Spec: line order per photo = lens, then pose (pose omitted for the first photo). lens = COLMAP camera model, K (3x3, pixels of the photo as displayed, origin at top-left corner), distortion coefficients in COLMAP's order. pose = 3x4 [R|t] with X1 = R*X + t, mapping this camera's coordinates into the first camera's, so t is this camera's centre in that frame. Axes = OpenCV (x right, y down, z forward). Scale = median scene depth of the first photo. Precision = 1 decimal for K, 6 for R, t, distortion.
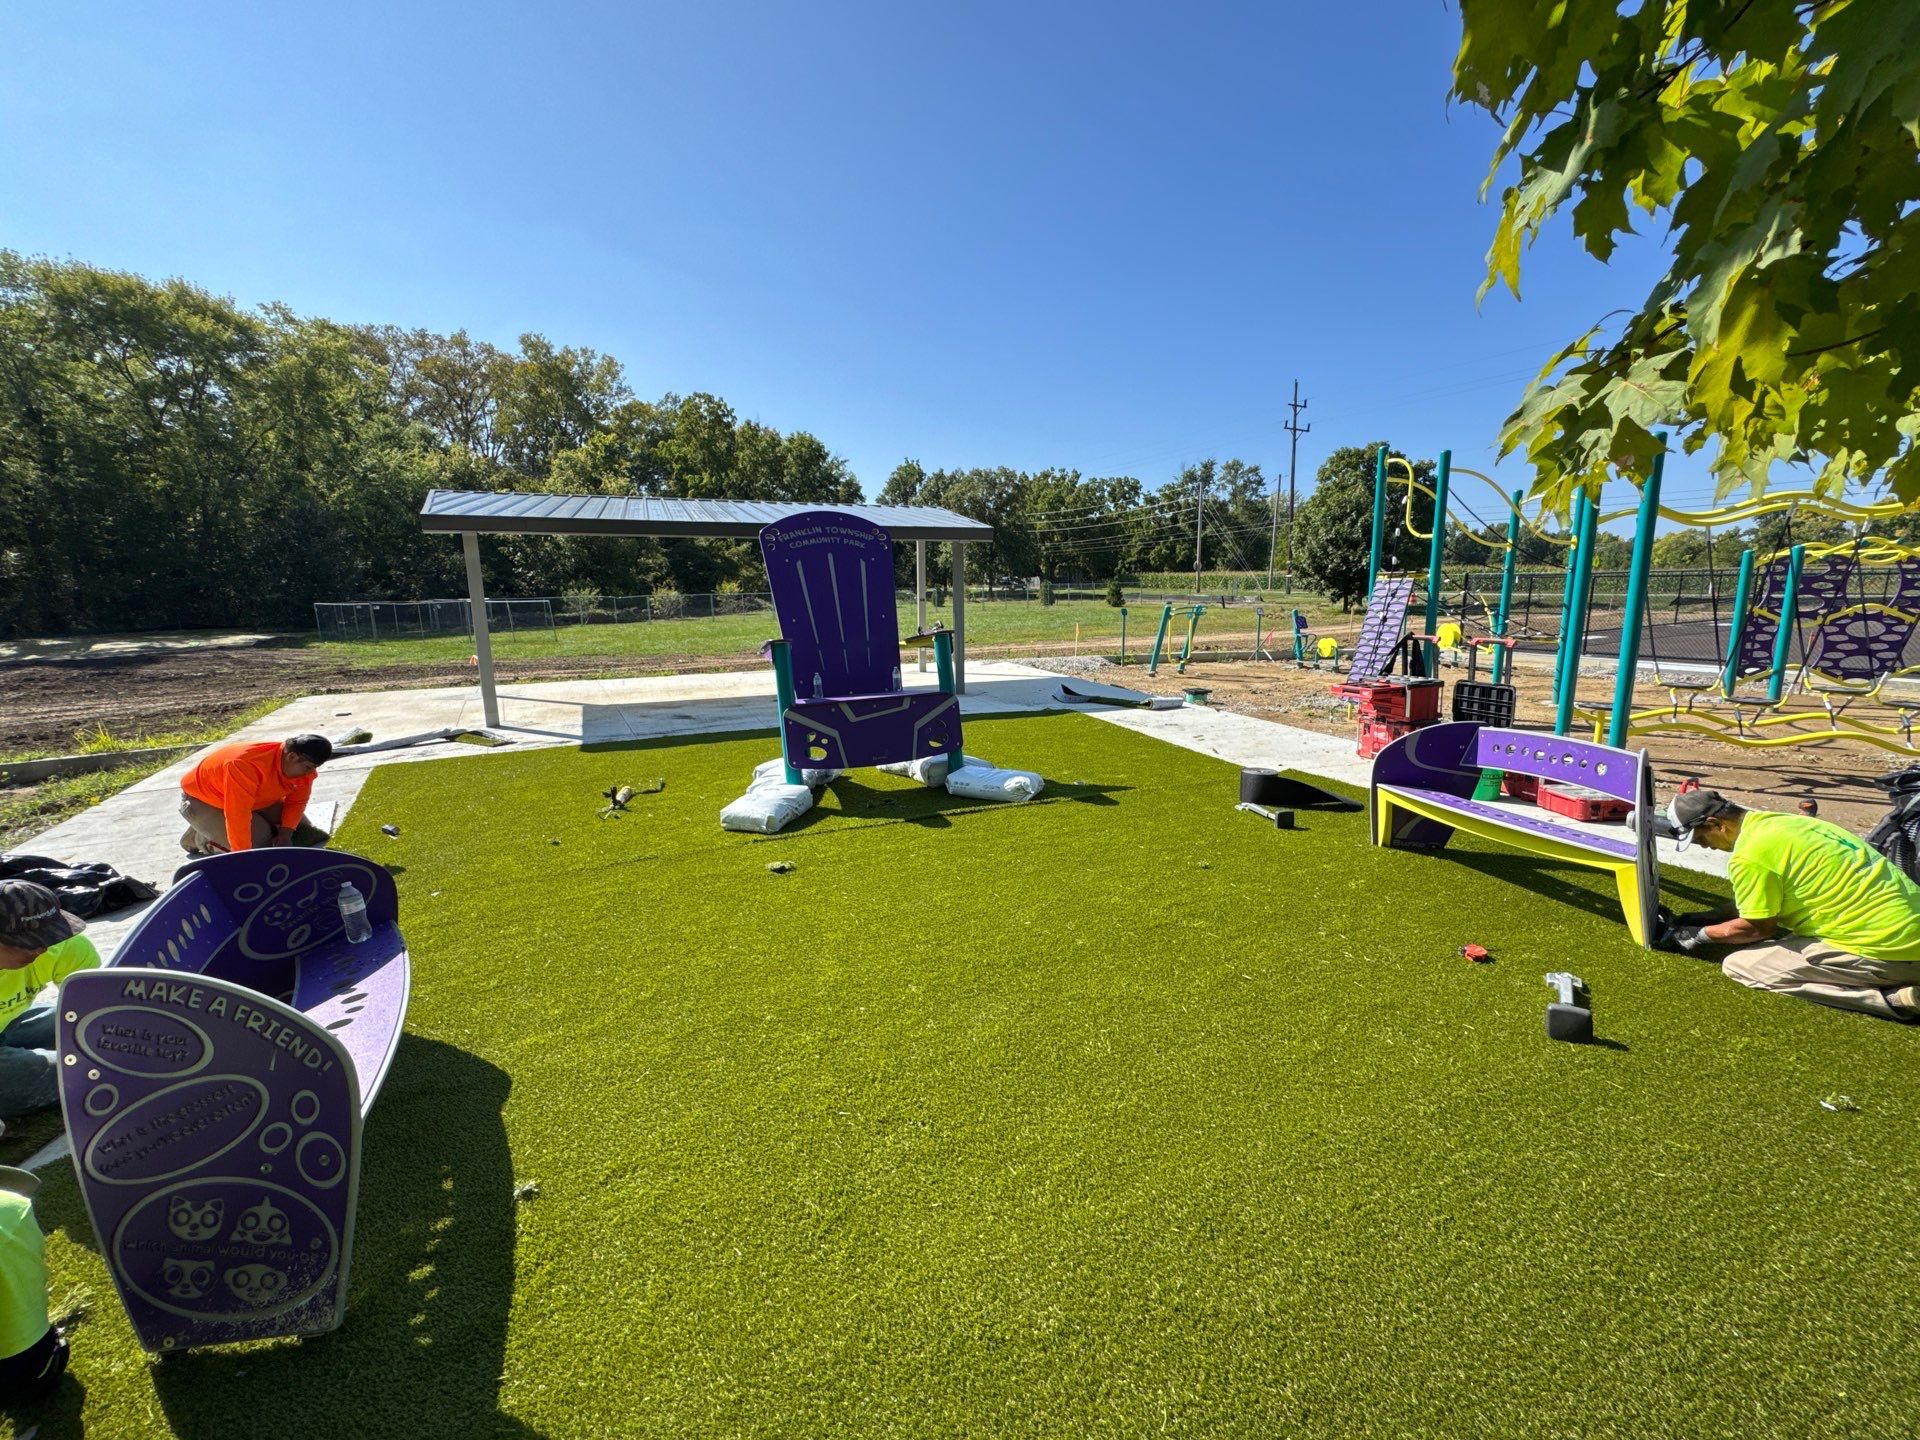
lens RADIAL K [[757.4, 0, 959.8], [0, 757.4, 727.2], [0, 0, 1]] dist [-0.003867, -0.000062]
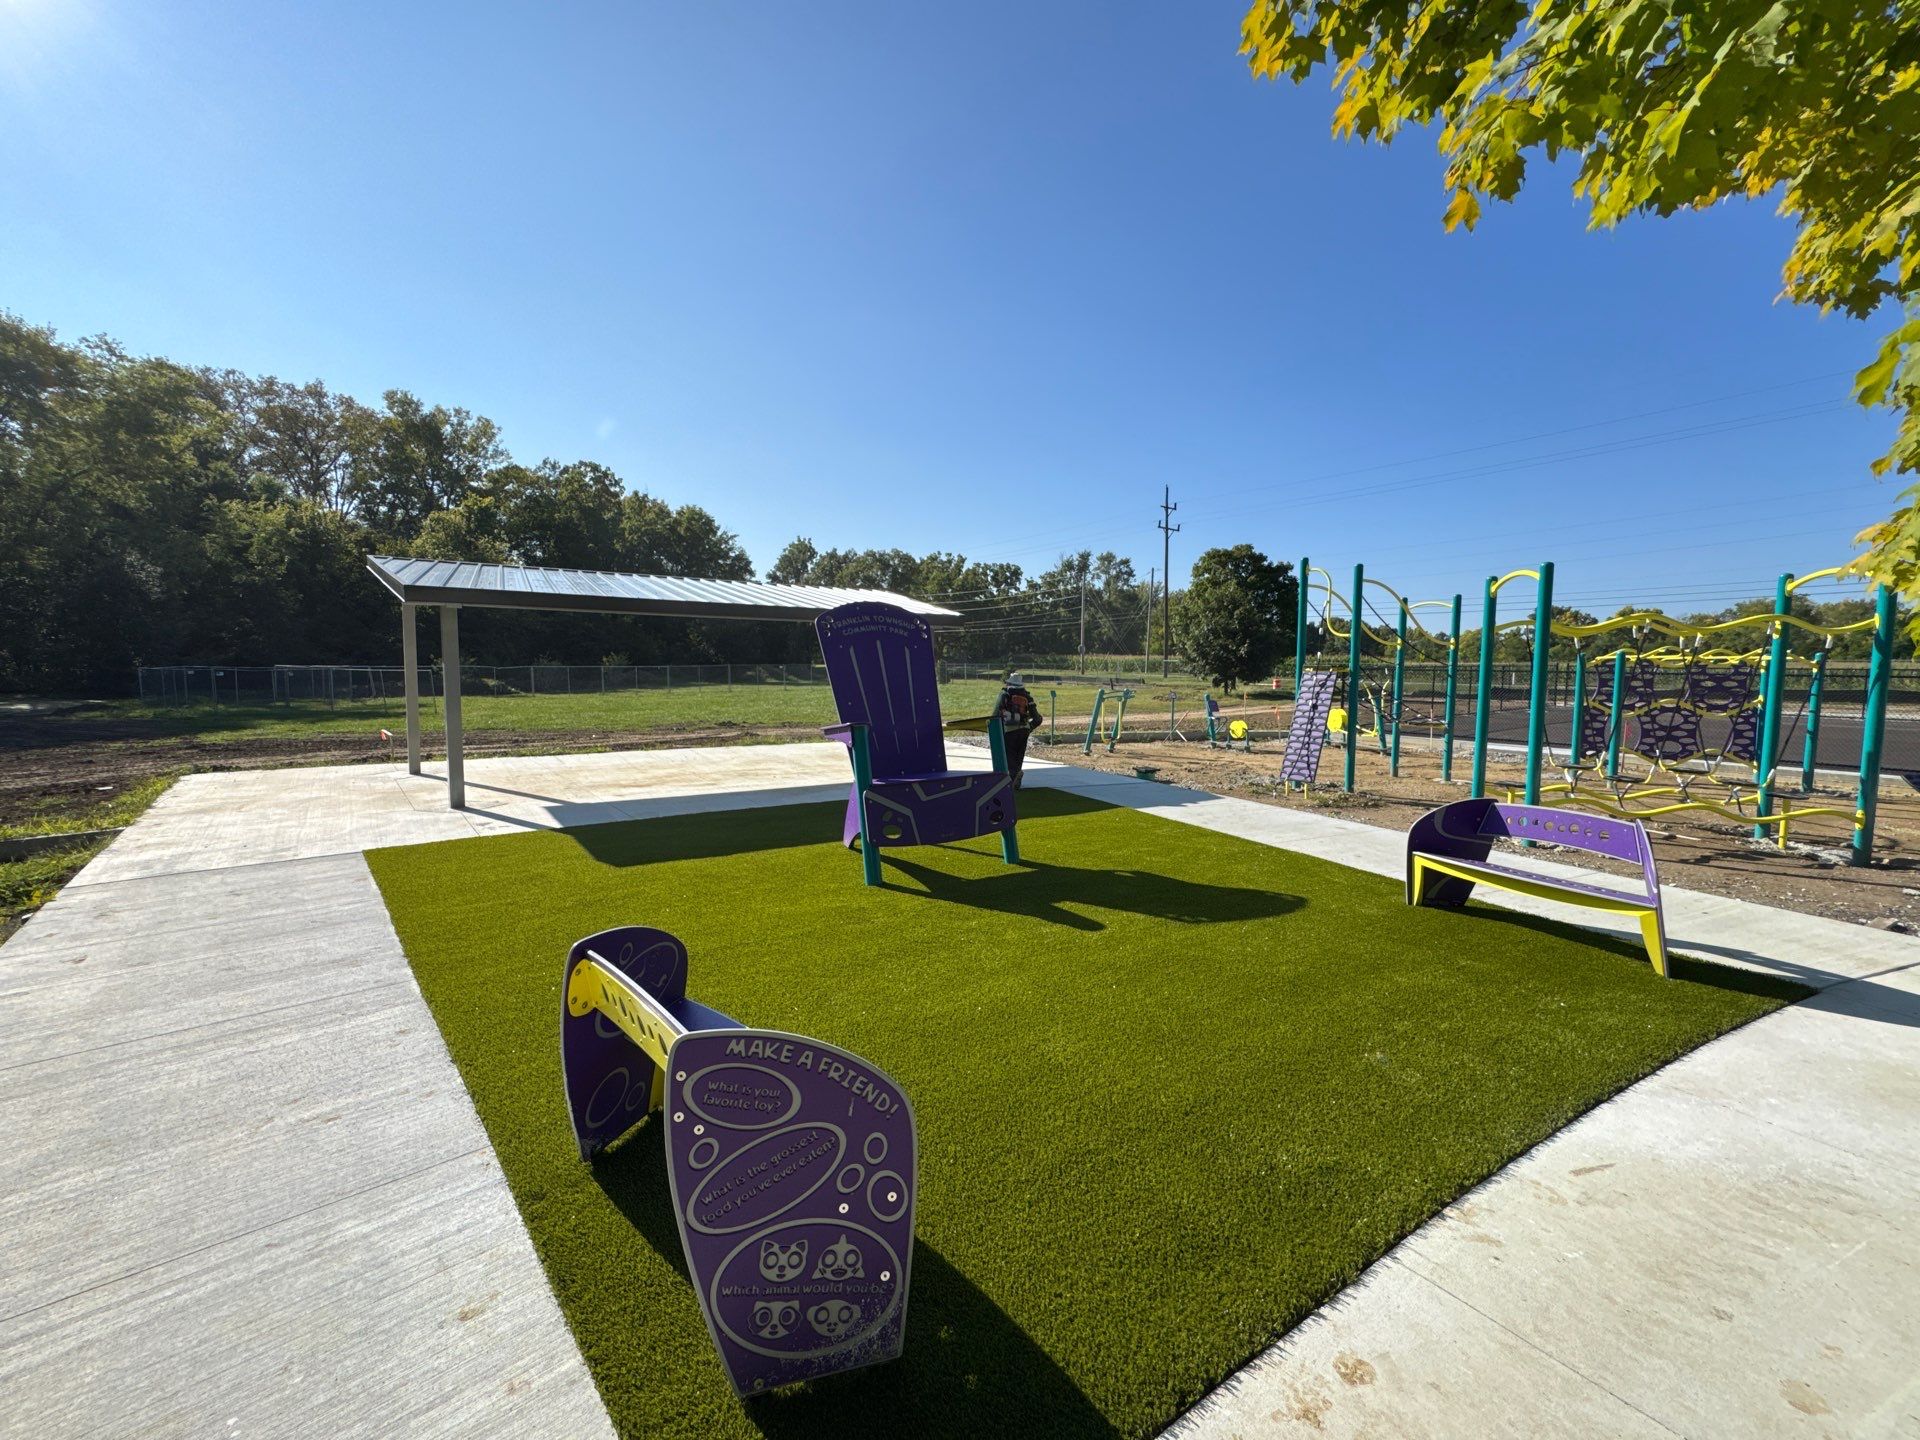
lens RADIAL K [[757.4, 0, 959.8], [0, 757.4, 727.2], [0, 0, 1]] dist [-0.003867, -0.000062]
pose [[0.988178, 0.010303, 0.152962, -0.021782], [0.004978, 0.995057, -0.099183, -0.000308], [-0.153228, 0.098772, 0.983242, -0.004767]]
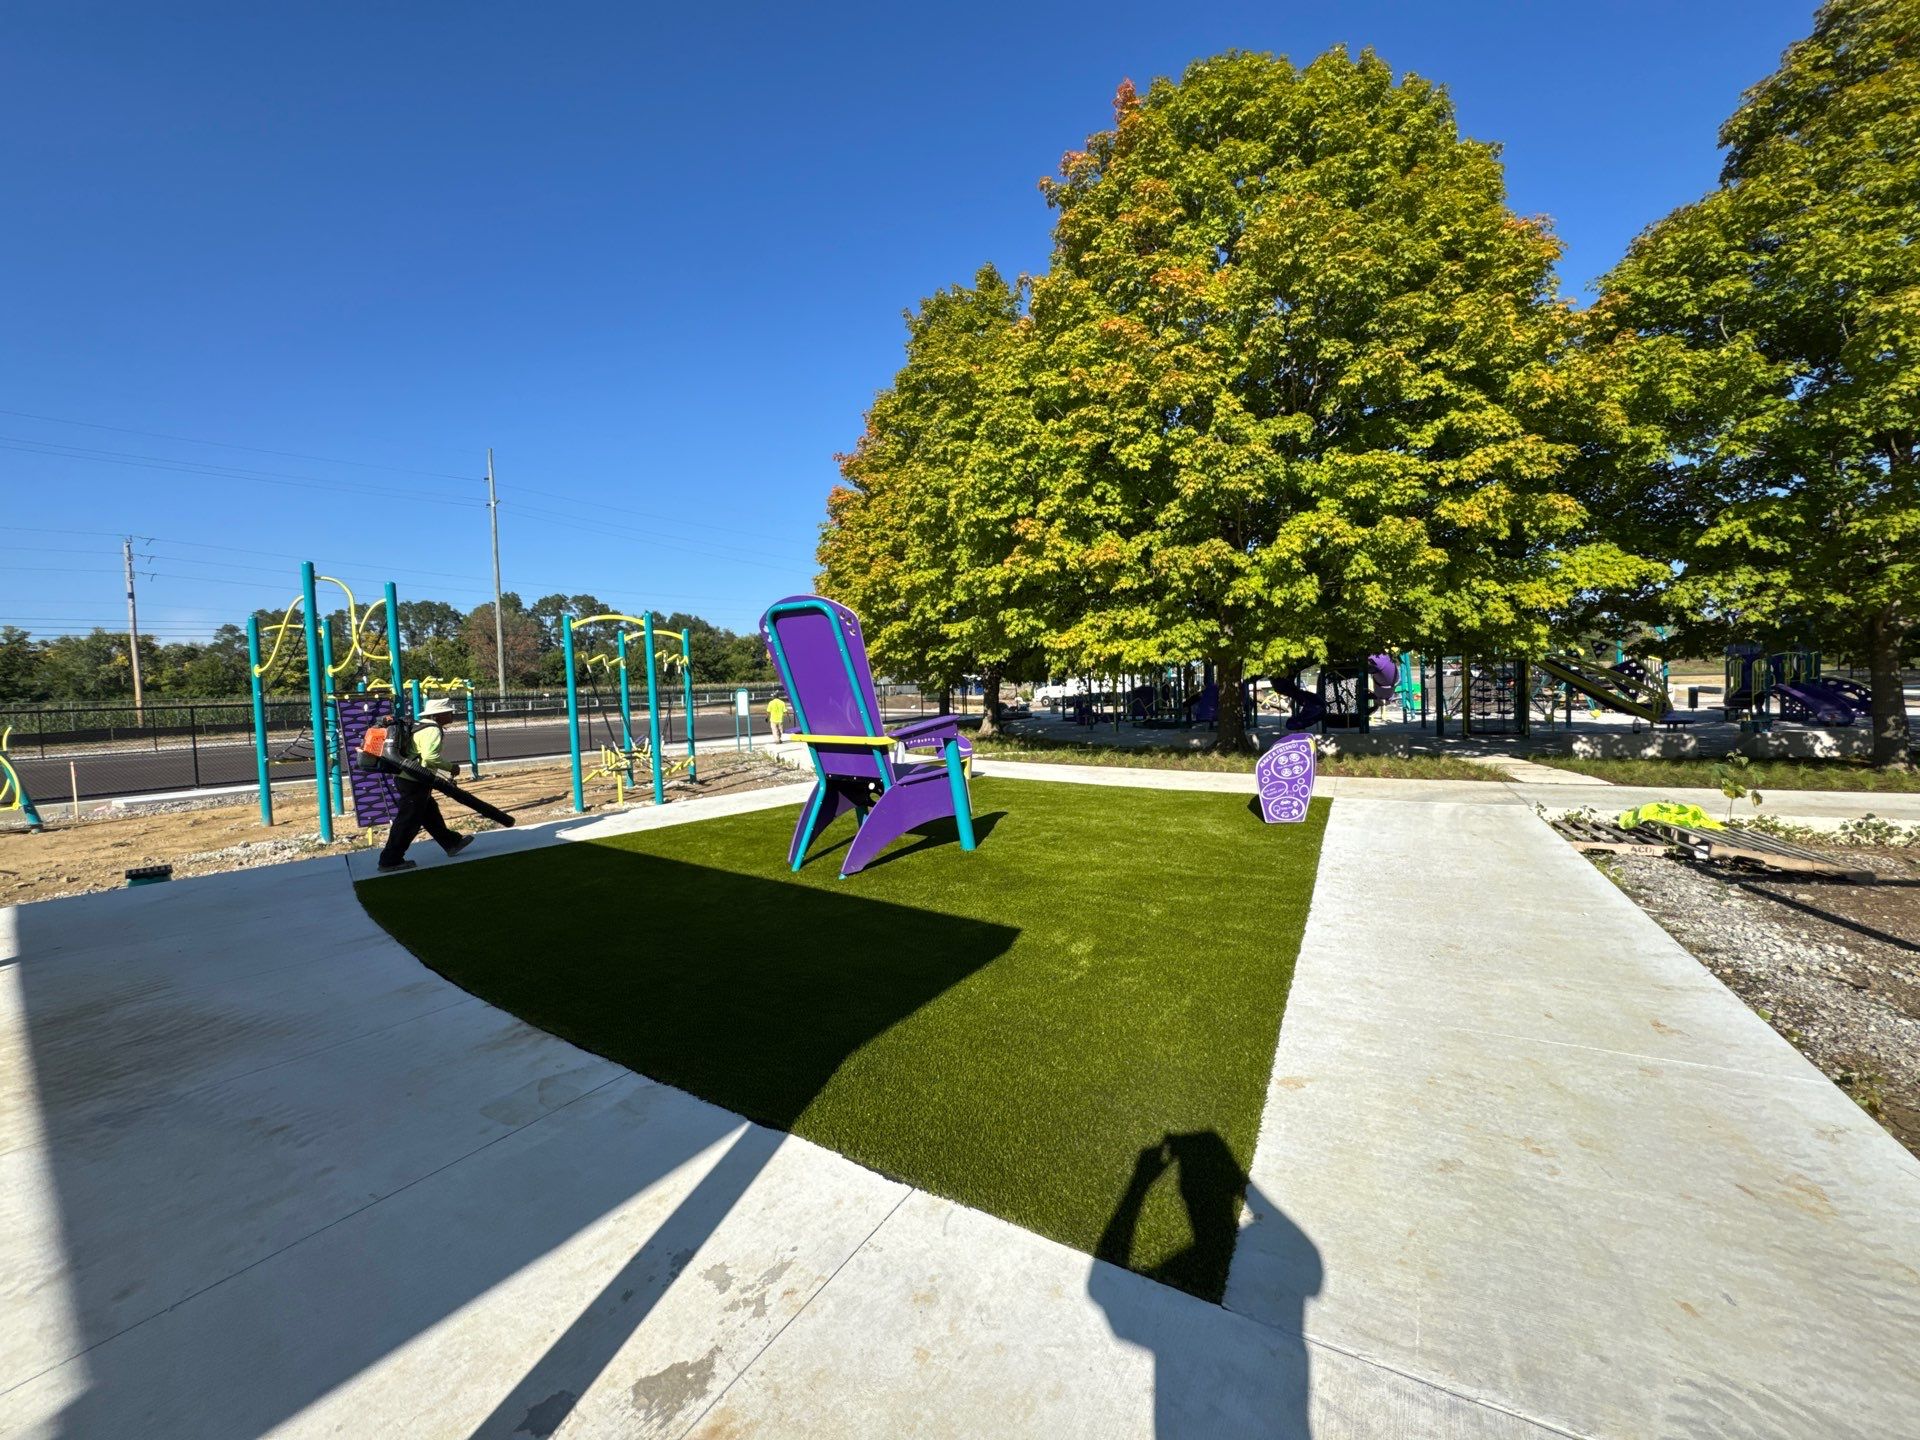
lens RADIAL K [[757.4, 0, 959.8], [0, 757.4, 727.2], [0, 0, 1]] dist [-0.003867, -0.000062]
pose [[-0.481798, -0.016248, 0.876132, -0.110035], [0.201073, 0.971101, 0.128582, -0.021556], [-0.852901, 0.238117, -0.464608, 0.133034]]
